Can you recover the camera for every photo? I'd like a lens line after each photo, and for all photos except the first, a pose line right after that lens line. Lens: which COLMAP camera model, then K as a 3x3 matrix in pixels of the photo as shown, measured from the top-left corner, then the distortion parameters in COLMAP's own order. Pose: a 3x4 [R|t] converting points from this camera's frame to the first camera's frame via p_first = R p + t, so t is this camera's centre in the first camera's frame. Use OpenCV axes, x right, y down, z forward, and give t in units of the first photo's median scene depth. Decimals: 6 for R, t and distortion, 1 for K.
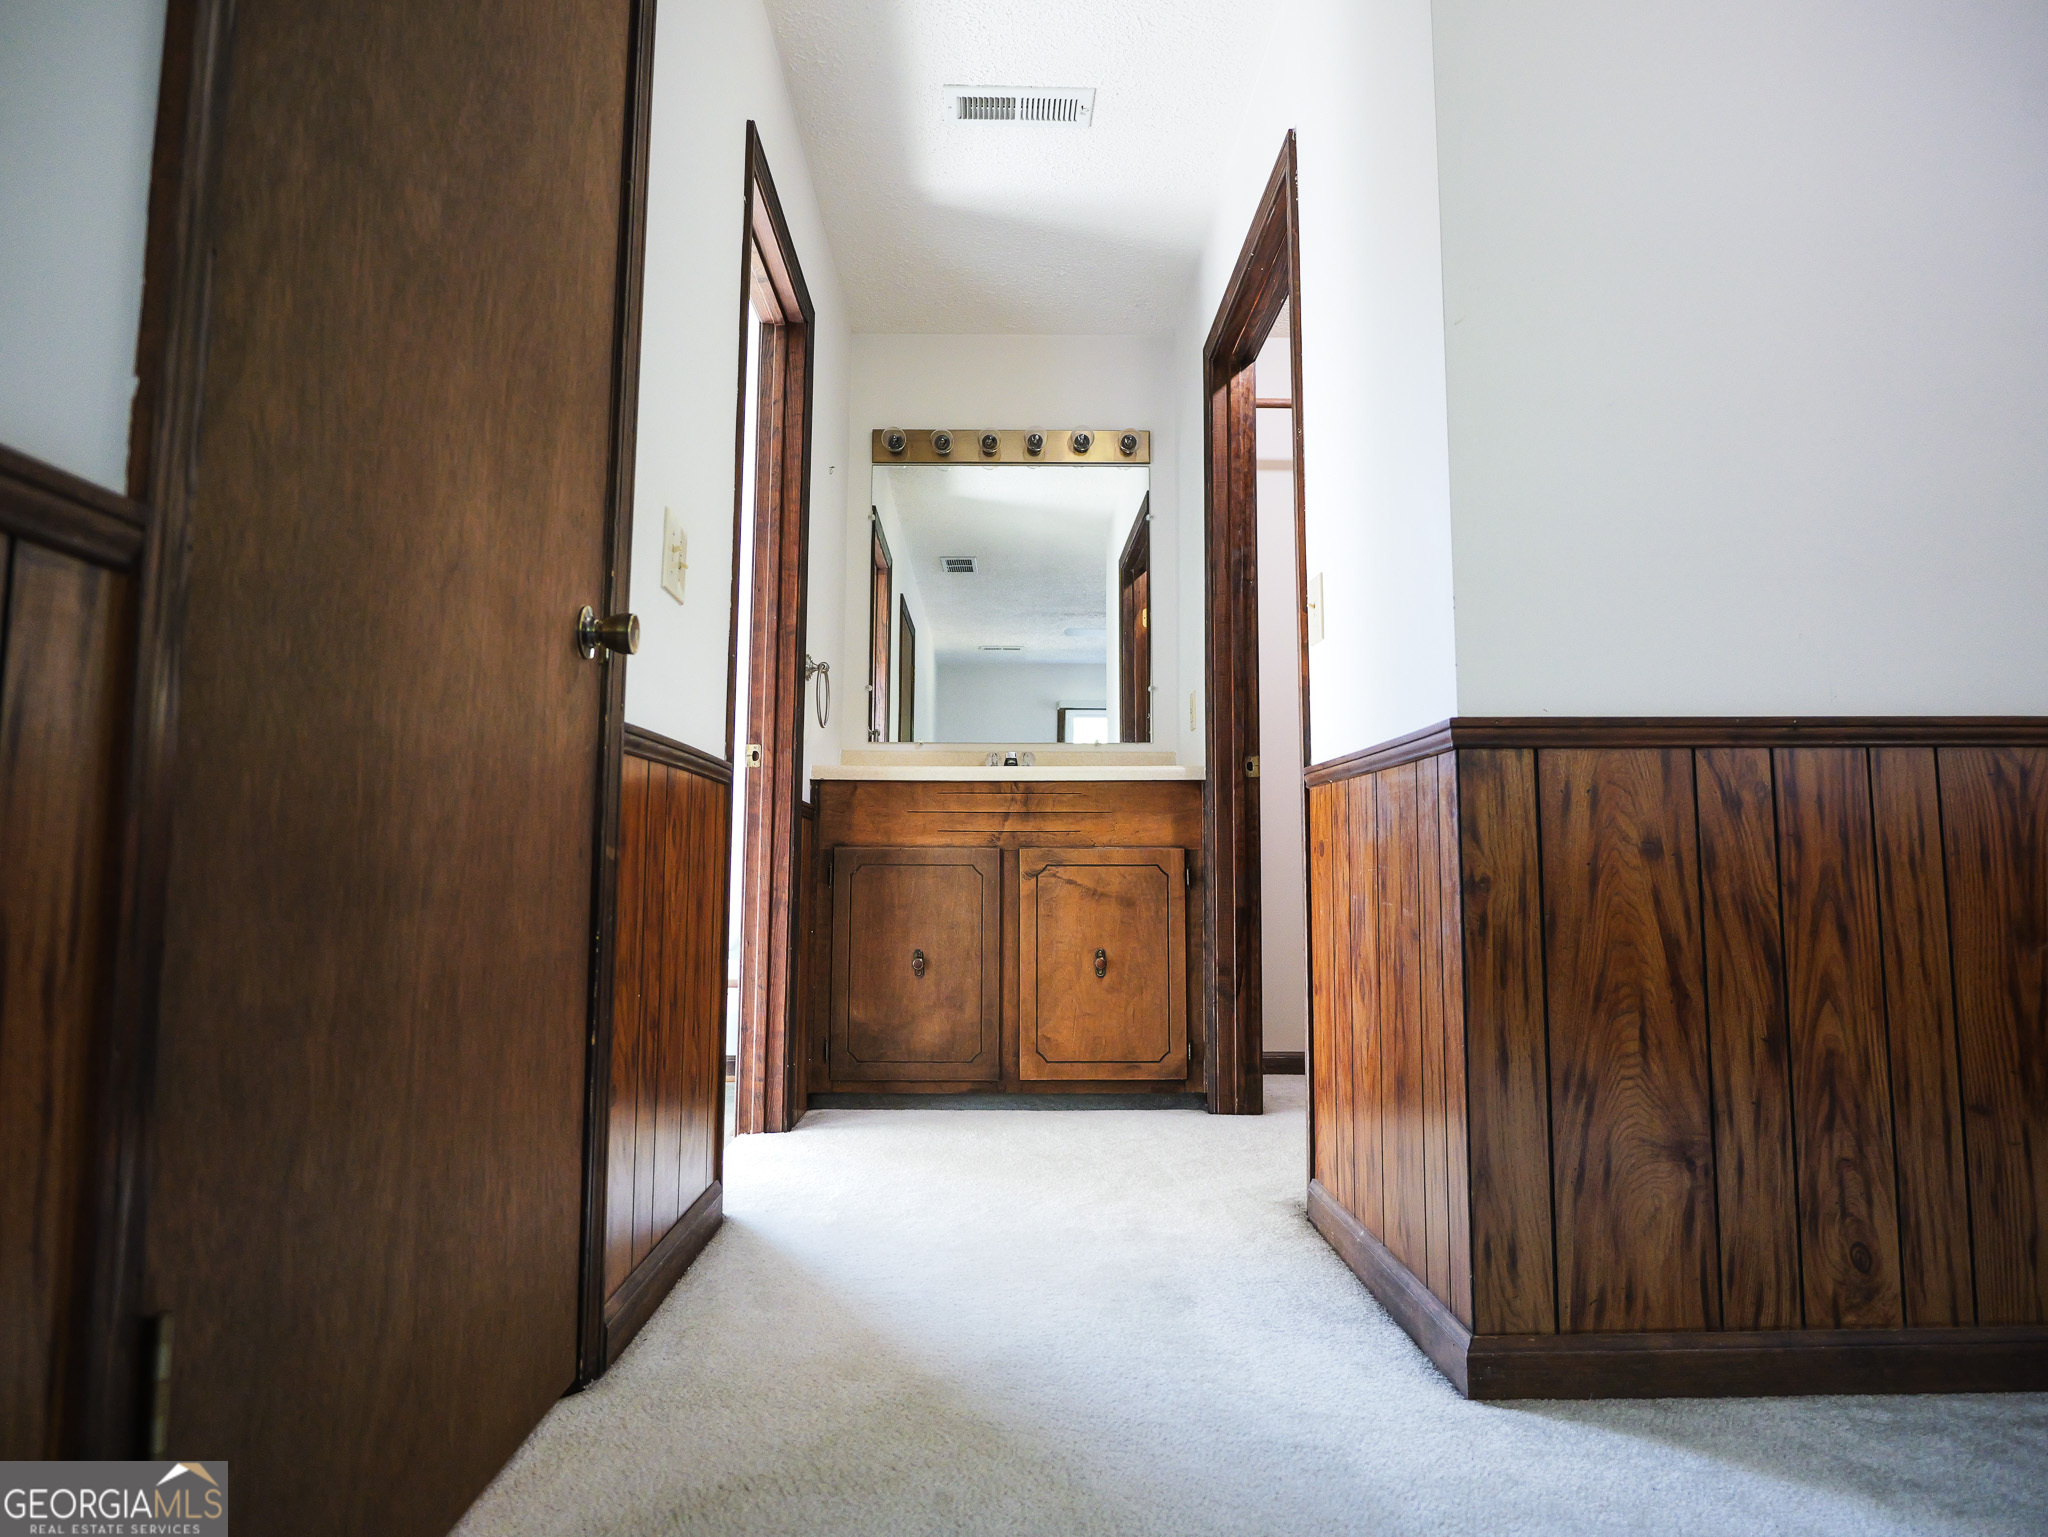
lens RADIAL K [[1227.5, 0, 1022.9], [0, 1227.5, 746.2], [0, 0, 1]] dist [-0.024567, 0.001705]
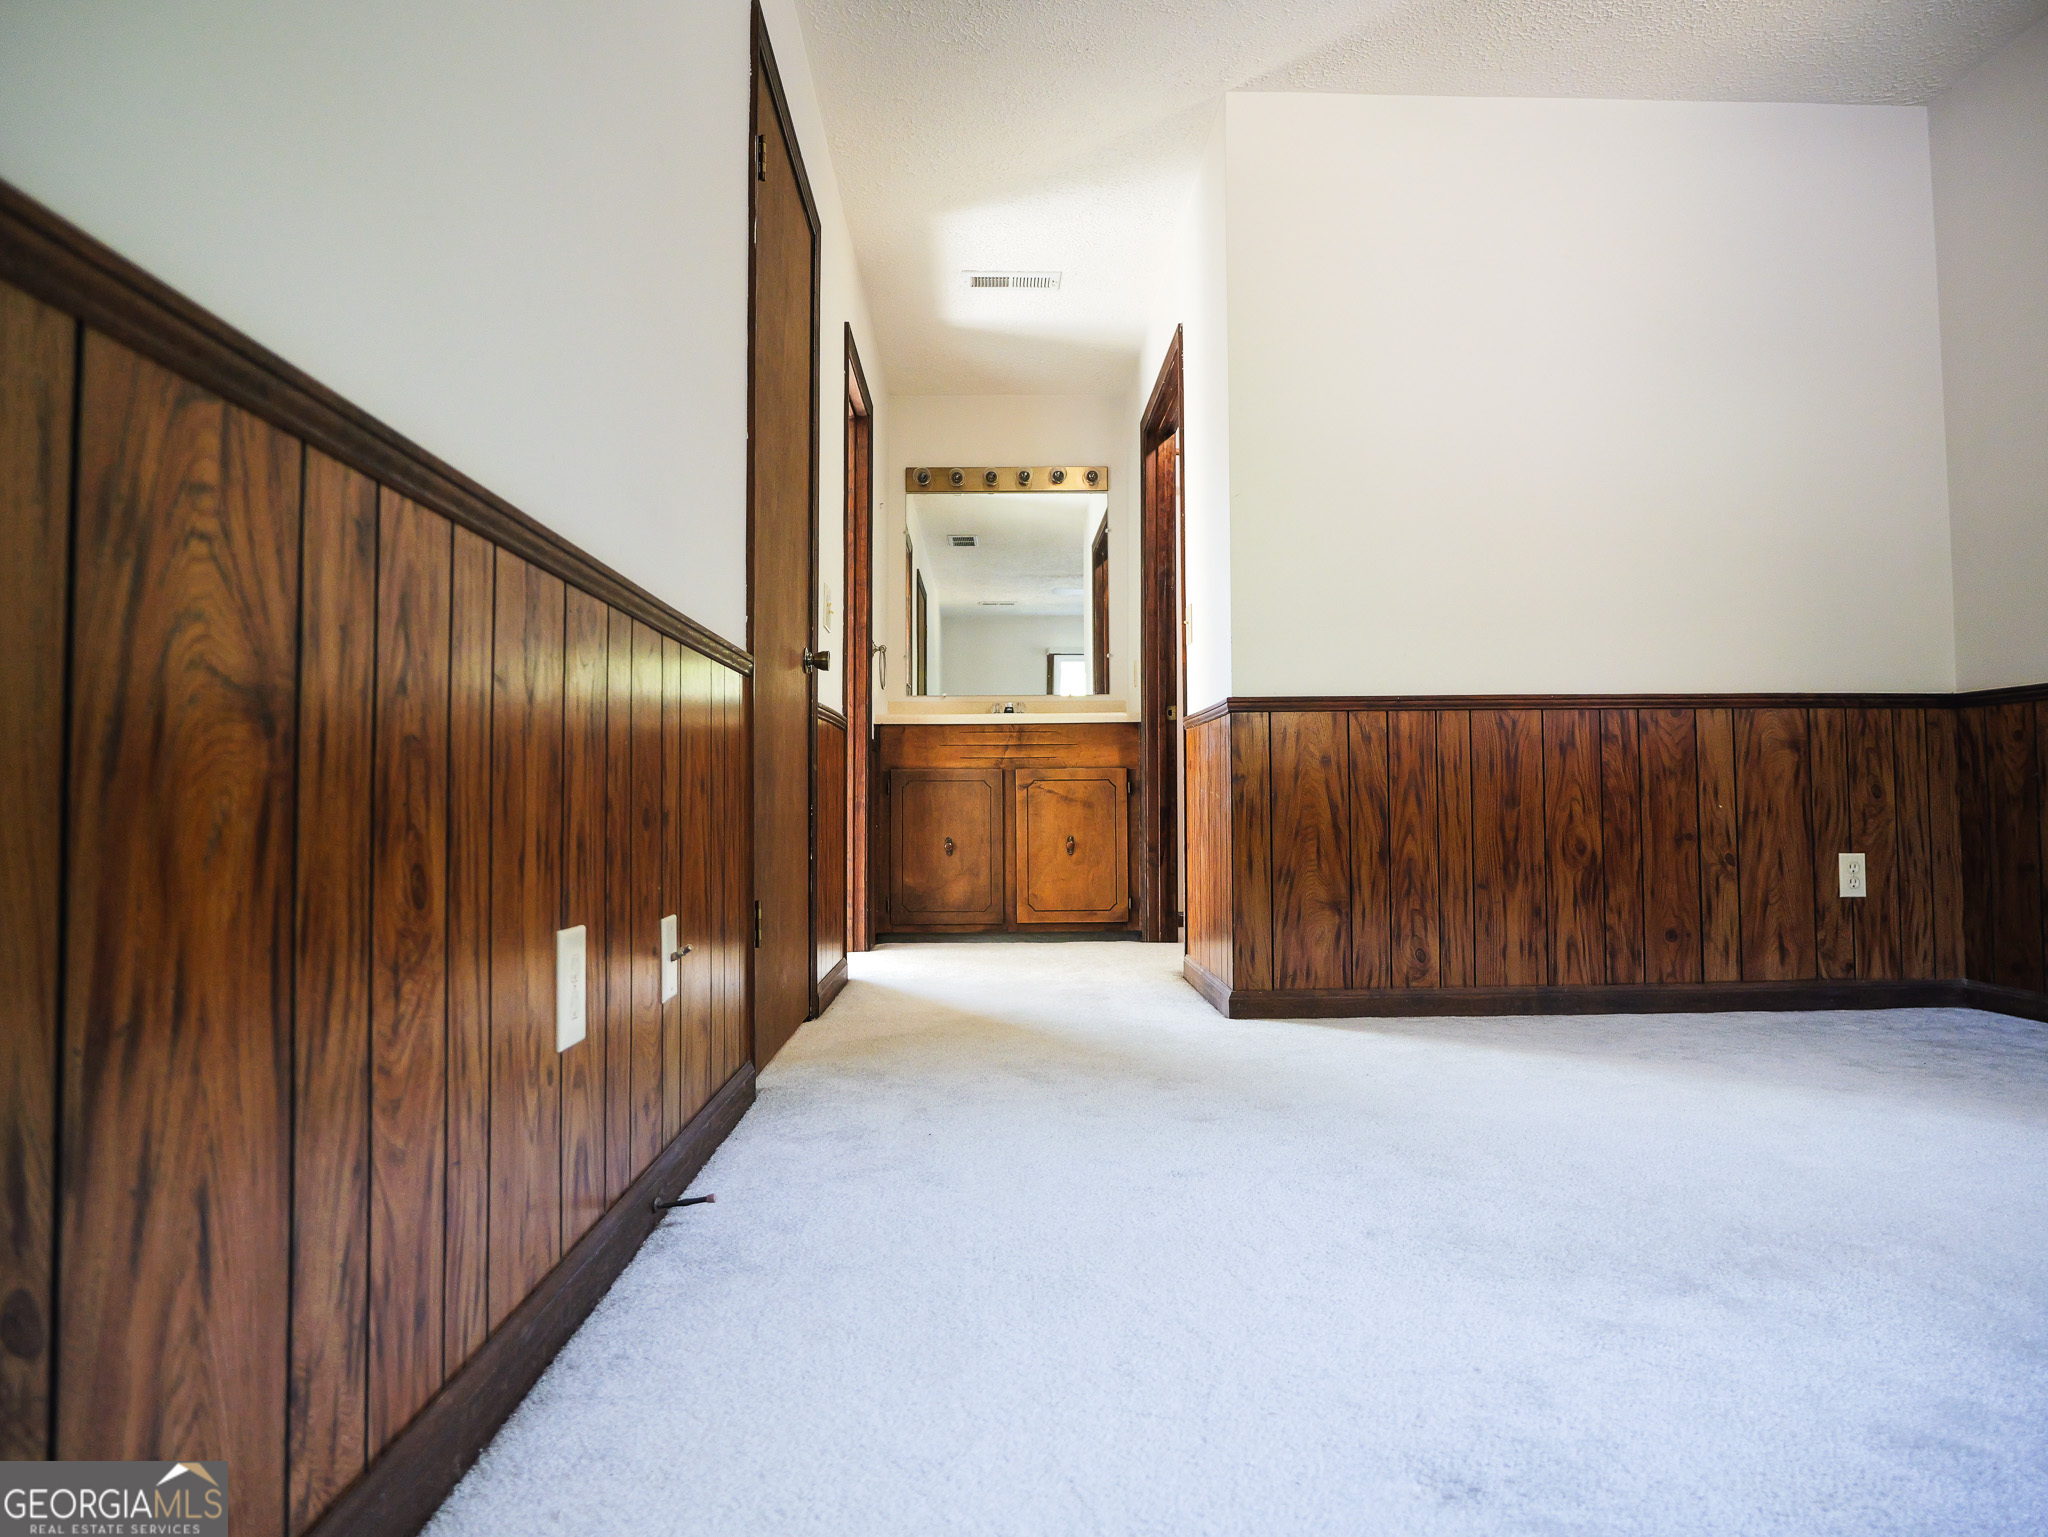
lens RADIAL K [[1227.5, 0, 1022.9], [0, 1227.5, 746.2], [0, 0, 1]] dist [-0.024567, 0.001705]
pose [[0.999955, -0.008189, 0.004730, -0.000810], [0.007912, 0.998408, 0.055844, -0.027852], [-0.005180, -0.055804, 0.998428, -0.488679]]
